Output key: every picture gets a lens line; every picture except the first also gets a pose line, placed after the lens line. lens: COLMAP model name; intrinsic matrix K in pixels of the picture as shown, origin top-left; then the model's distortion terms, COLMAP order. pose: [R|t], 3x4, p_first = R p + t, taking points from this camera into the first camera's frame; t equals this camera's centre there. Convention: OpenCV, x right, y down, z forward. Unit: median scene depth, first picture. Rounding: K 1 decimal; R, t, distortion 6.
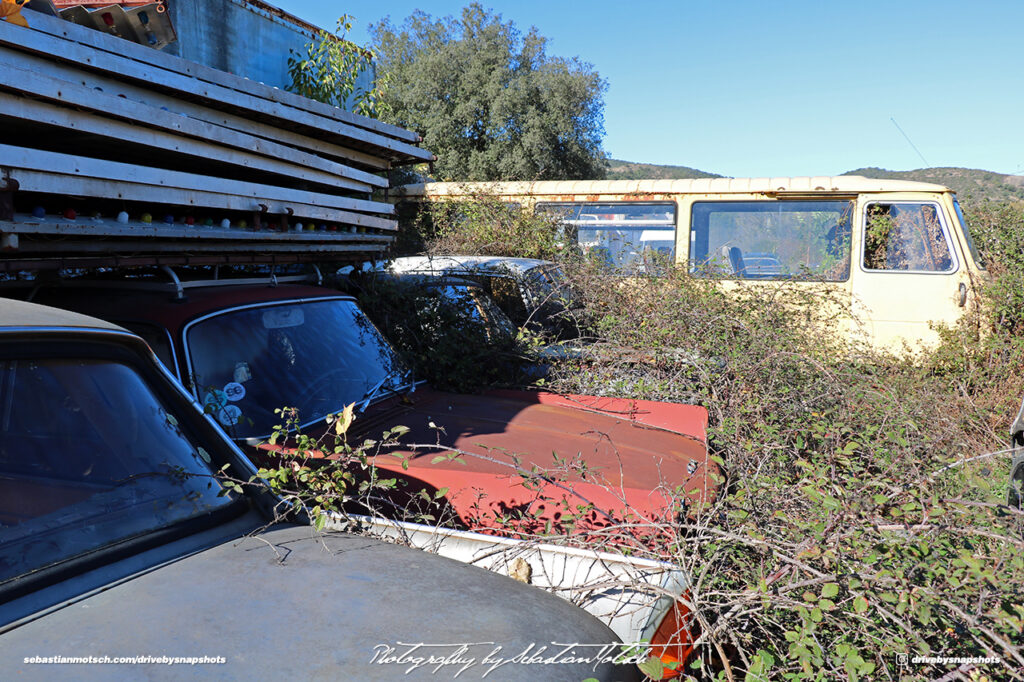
lens RADIAL K [[836.3, 0, 512.4], [0, 836.3, 339.3], [0, 0, 1]] dist [0.003026, 0.014847]
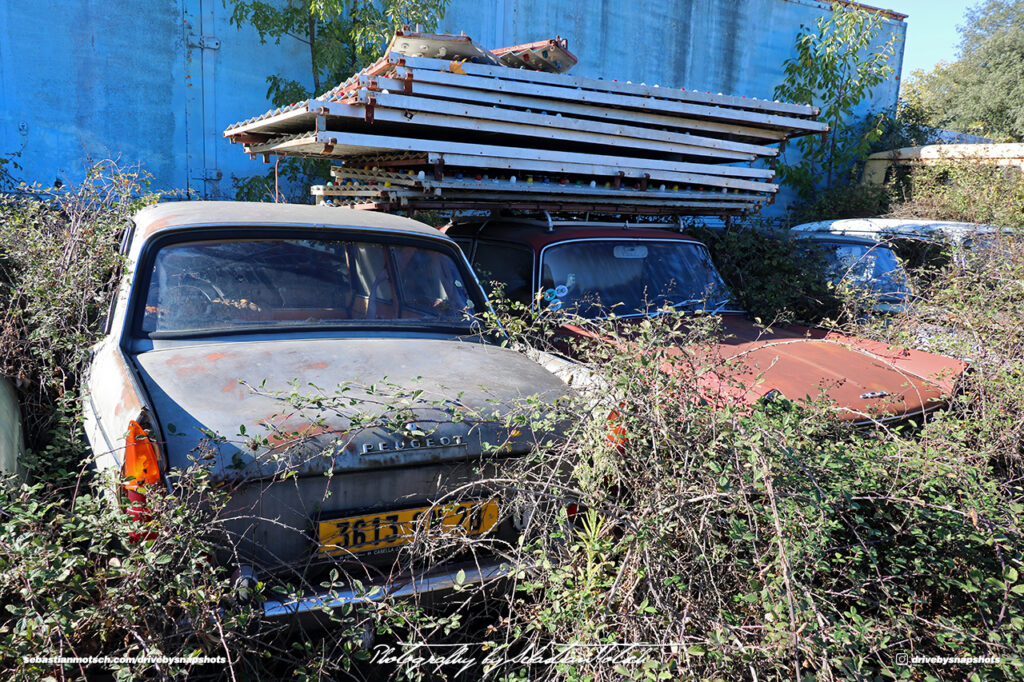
lens RADIAL K [[836.3, 0, 510.3], [0, 836.3, 342.1], [0, 0, 1]] dist [0.003026, 0.014847]
pose [[0.762451, 0.137888, -0.632183, 0.496953], [-0.105530, 0.990447, 0.088755, 0.022718], [0.638382, -0.000957, 0.769719, -0.229524]]
